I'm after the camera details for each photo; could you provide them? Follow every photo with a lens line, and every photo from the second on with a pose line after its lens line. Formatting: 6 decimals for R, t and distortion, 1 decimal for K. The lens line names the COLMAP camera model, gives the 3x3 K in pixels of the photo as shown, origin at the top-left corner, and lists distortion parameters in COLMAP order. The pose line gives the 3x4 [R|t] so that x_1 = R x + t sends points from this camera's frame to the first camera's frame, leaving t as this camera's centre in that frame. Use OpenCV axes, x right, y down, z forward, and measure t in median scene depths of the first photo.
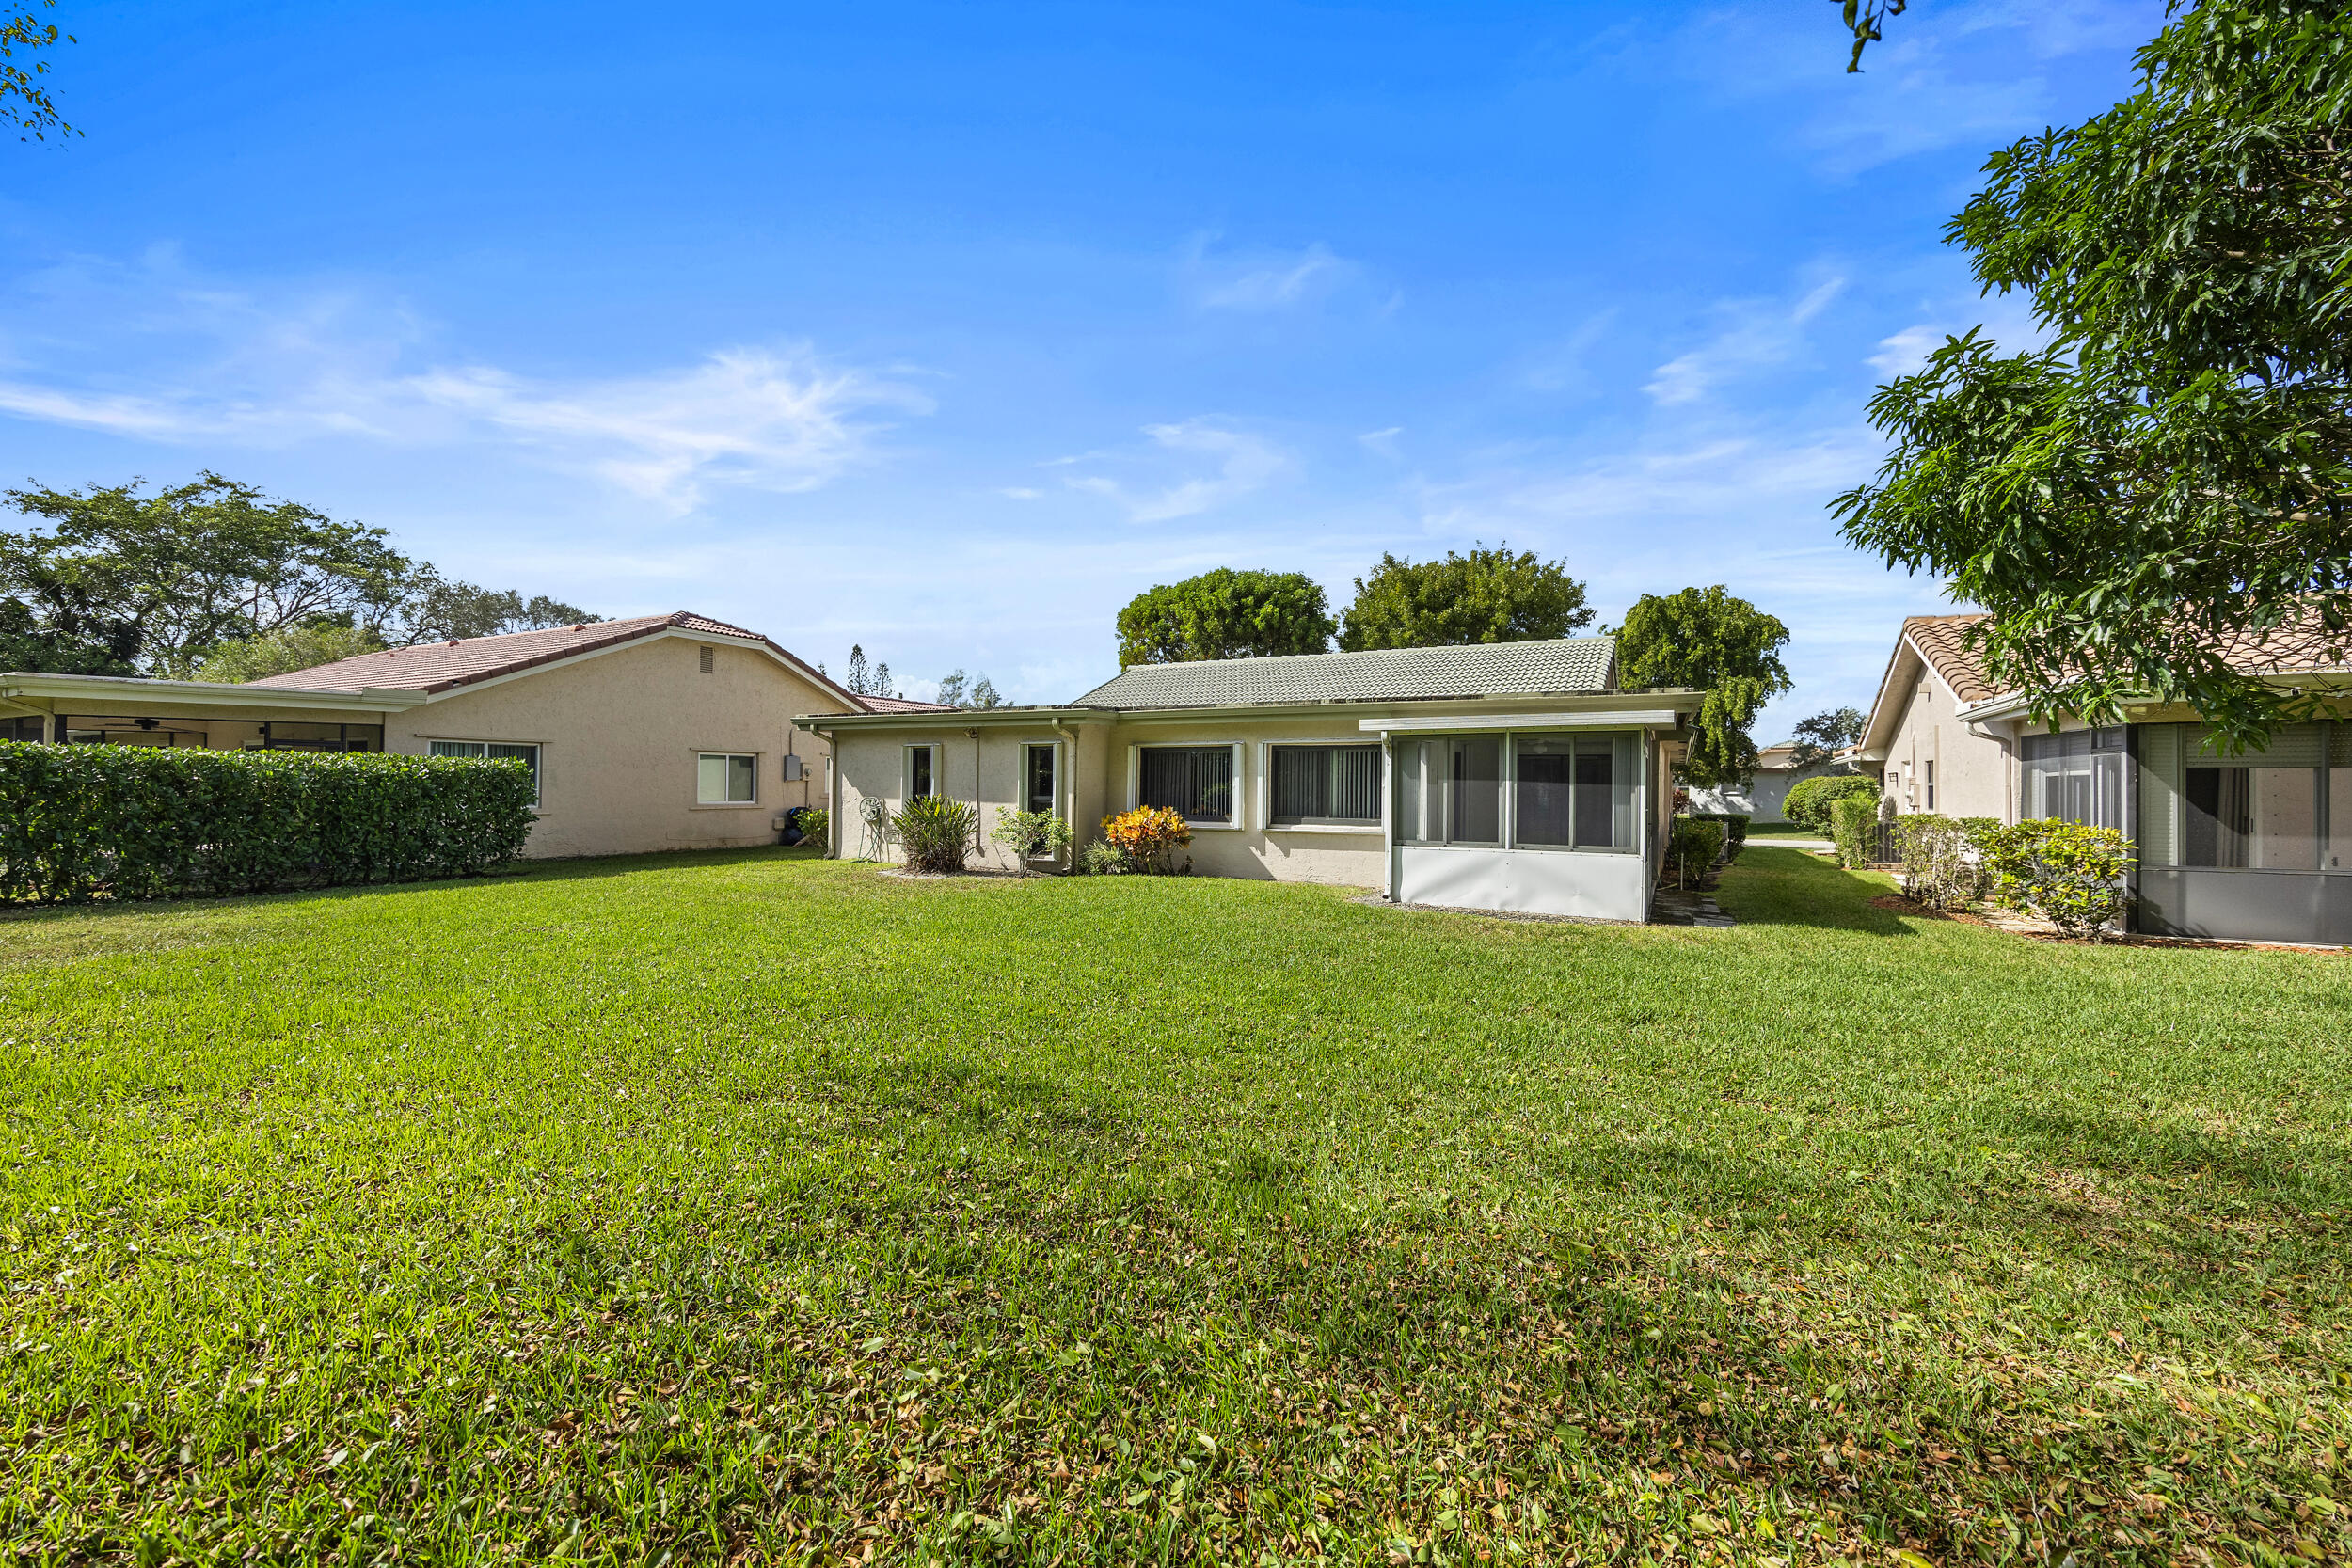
lens RADIAL K [[916.2, 0, 1176.0], [0, 916.2, 807.3], [0, 0, 1]] dist [0.002611, -0.001607]
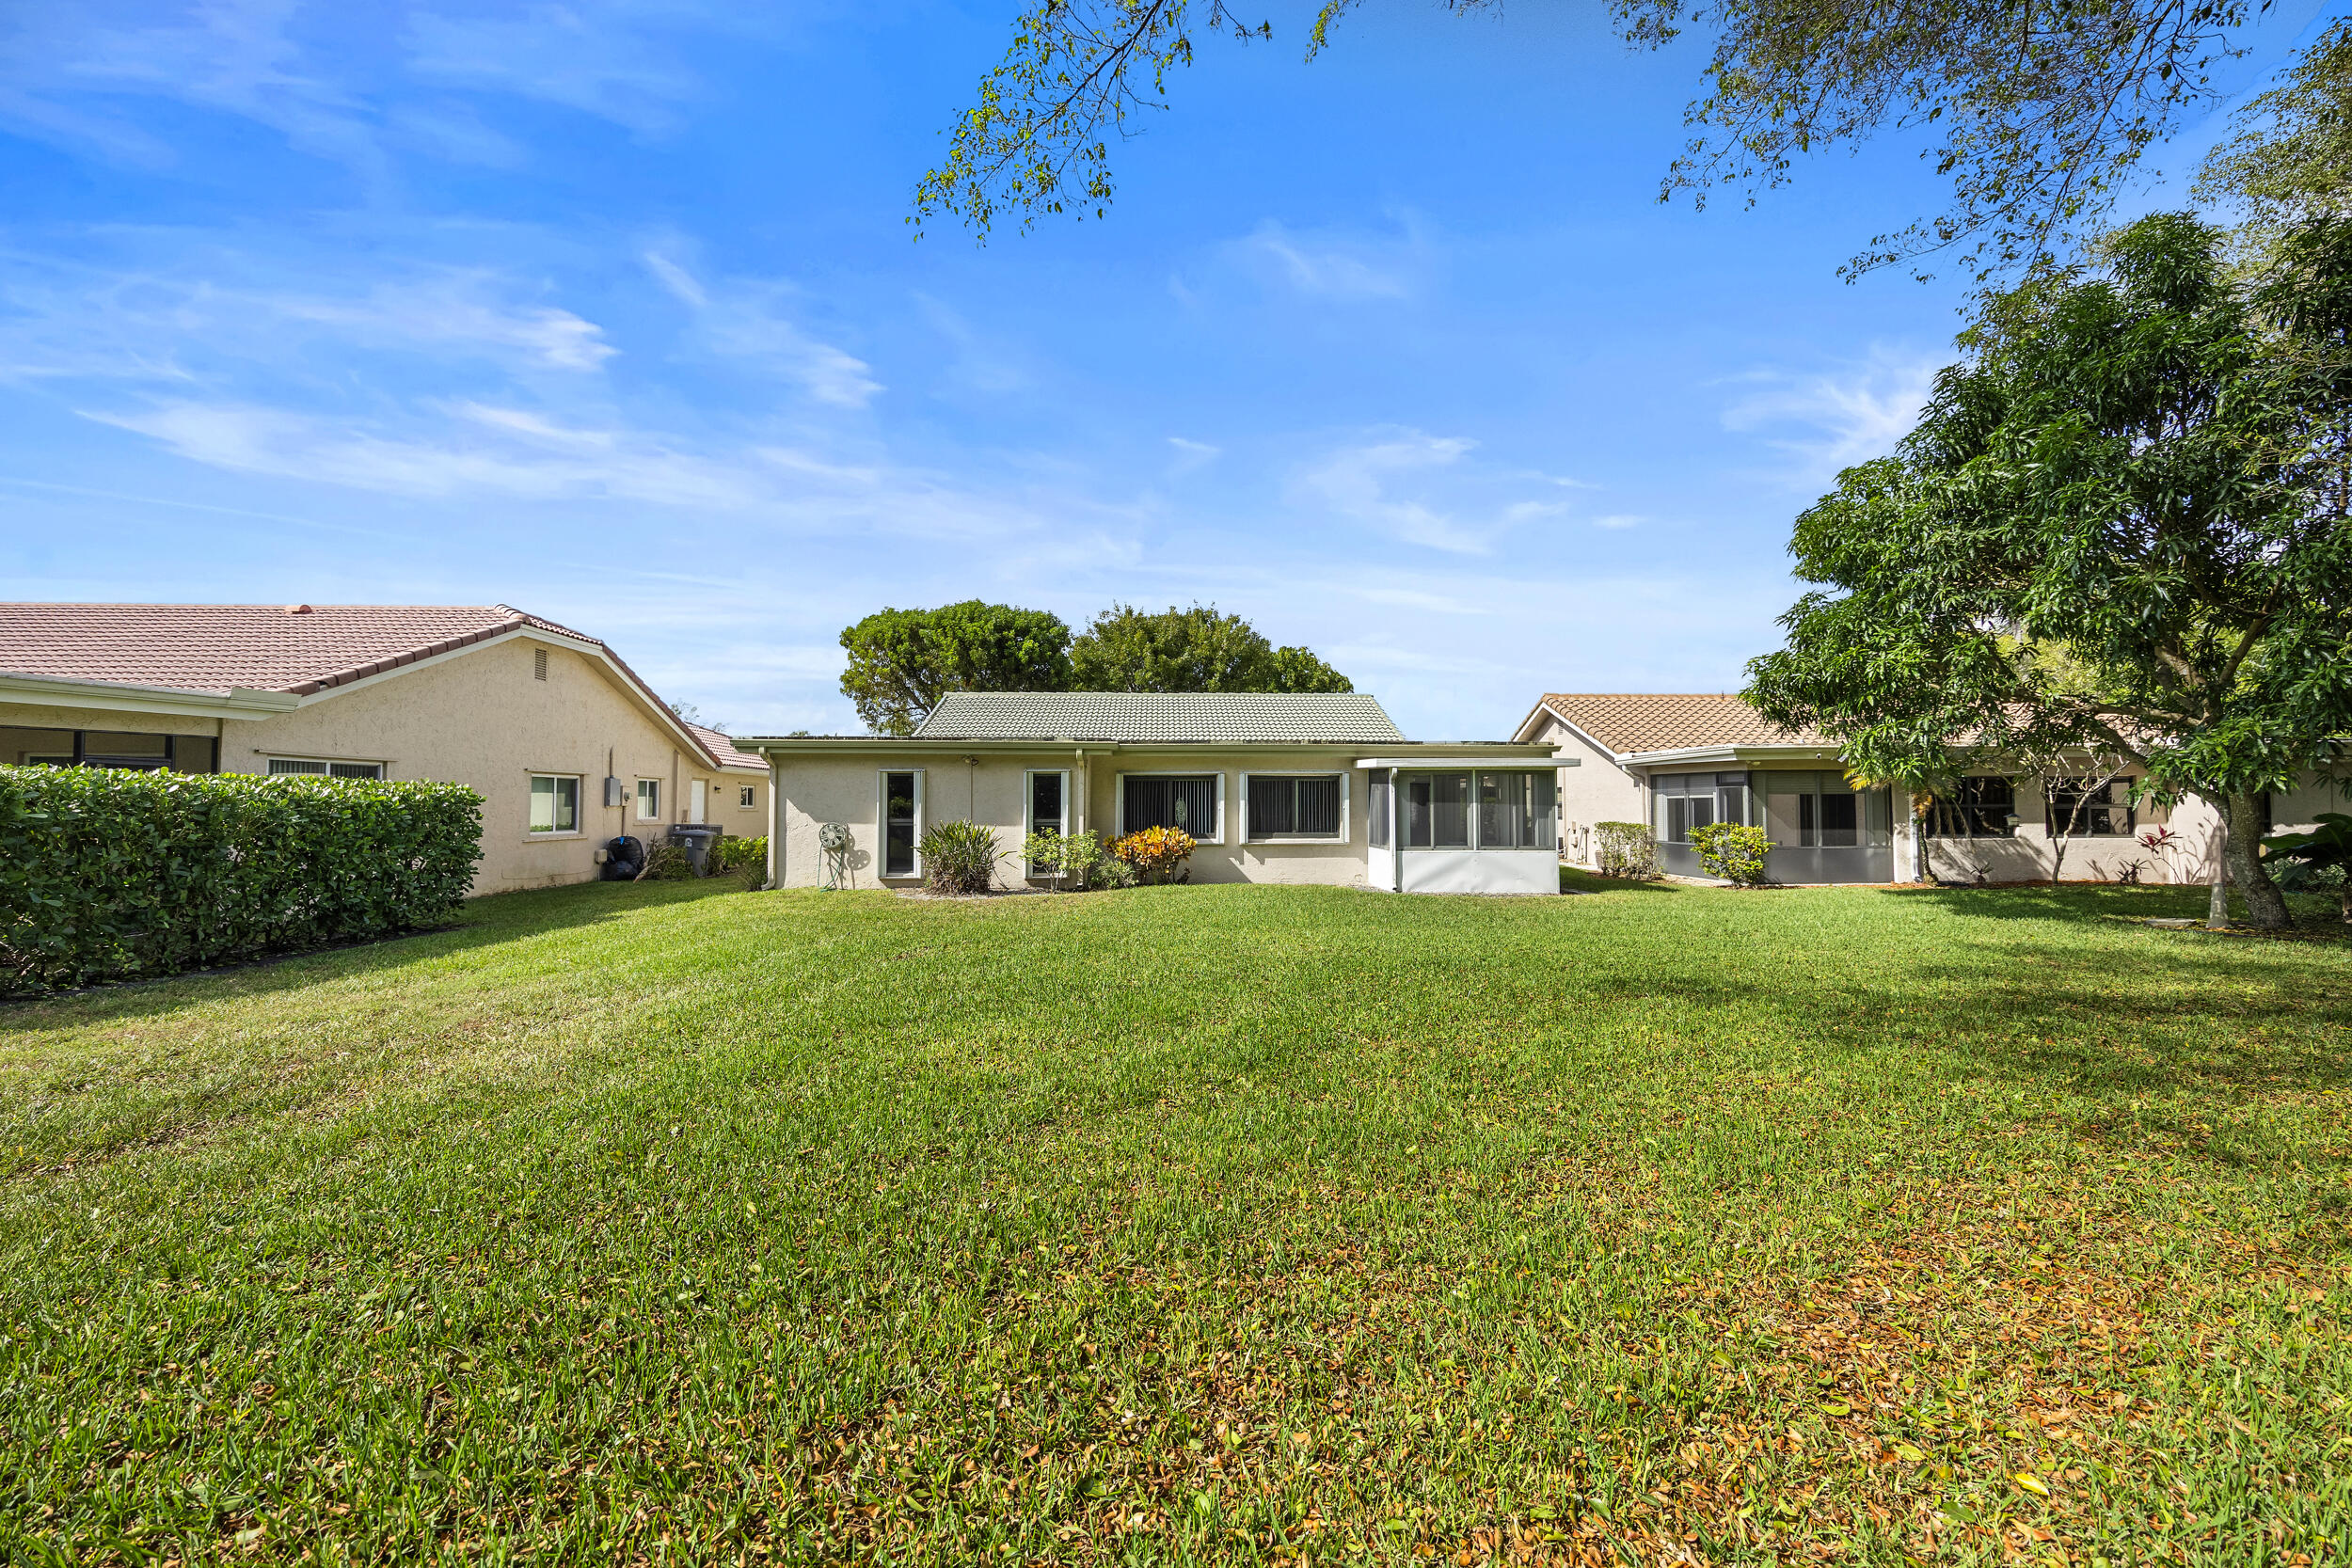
lens RADIAL K [[916.2, 0, 1152.1], [0, 916.2, 825.8], [0, 0, 1]] dist [0.002611, -0.001607]
pose [[0.874938, -0.017582, 0.483916, -0.565267], [0.019303, 0.999813, 0.001426, -0.003337], [-0.483851, 0.008093, 0.875113, -0.014347]]
